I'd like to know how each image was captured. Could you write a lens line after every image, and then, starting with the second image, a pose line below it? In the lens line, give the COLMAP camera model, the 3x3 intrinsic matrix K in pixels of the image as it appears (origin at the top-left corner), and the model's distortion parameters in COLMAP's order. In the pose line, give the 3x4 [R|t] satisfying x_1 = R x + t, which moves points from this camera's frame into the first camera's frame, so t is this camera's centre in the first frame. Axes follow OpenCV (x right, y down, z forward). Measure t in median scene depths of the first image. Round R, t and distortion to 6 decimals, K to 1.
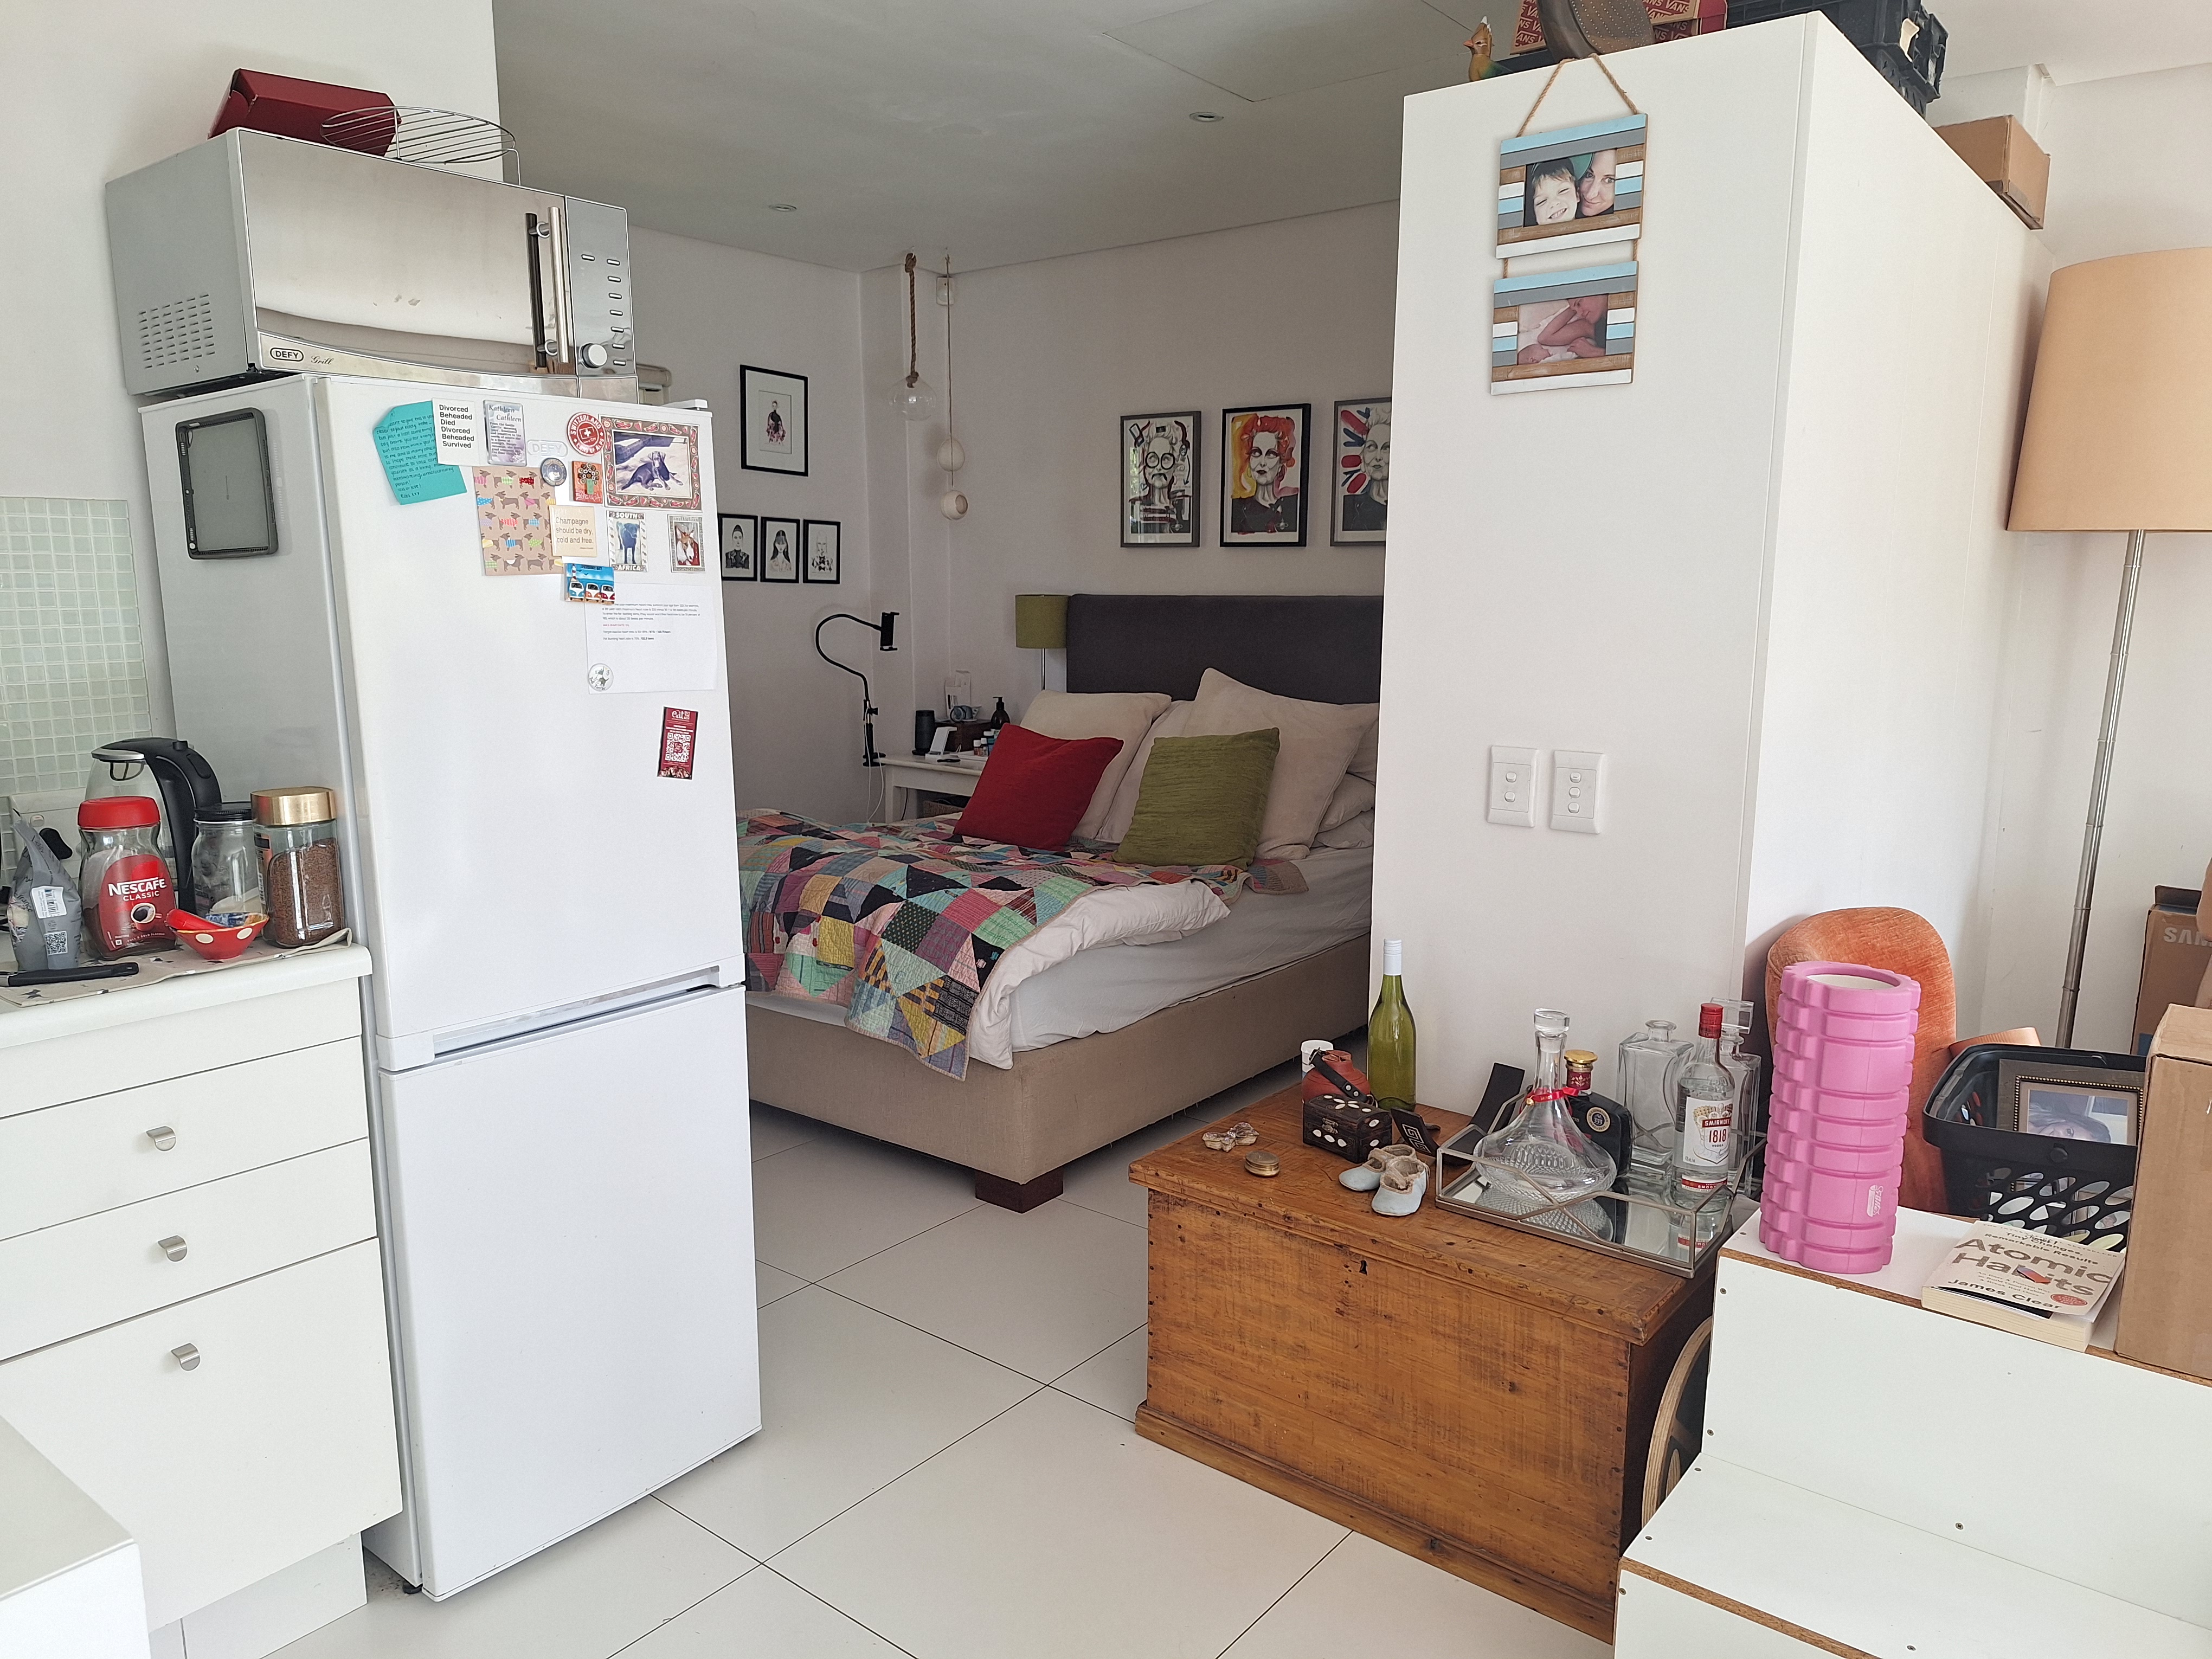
lens RADIAL K [[1527.2, 0, 1105.5], [0, 1527.2, 835.8], [0, 0, 1]] dist [0.076621, -0.078748]
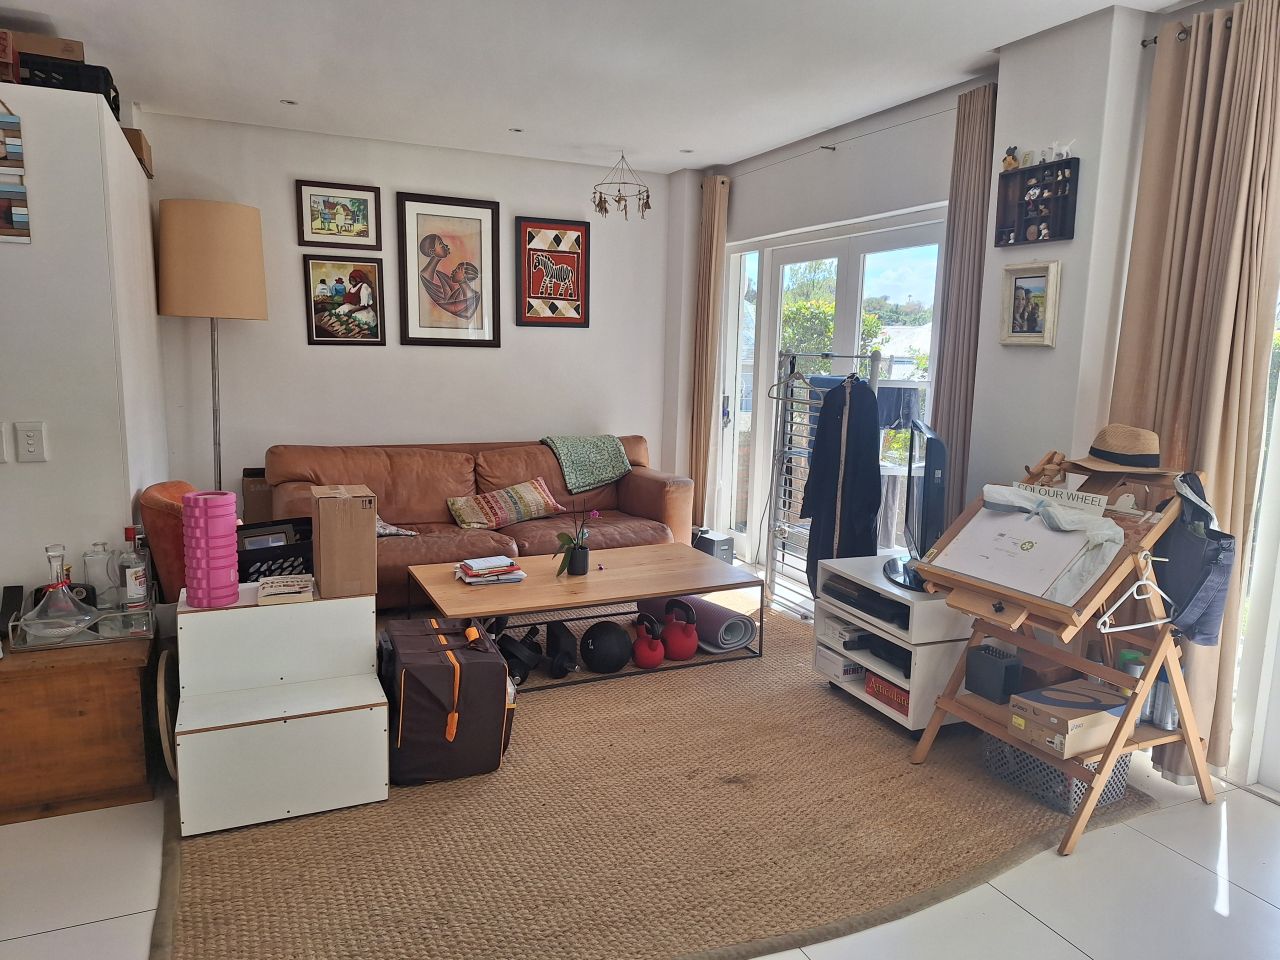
lens RADIAL K [[883.7, 0, 647.8], [0, 883.7, 490.4], [0, 0, 1]] dist [0.076621, -0.078748]
pose [[0.452134, -0.138203, 0.881178, -0.428694], [0.128002, 0.987751, 0.089240, 0.037157], [-0.882718, 0.072444, 0.464286, -0.294488]]
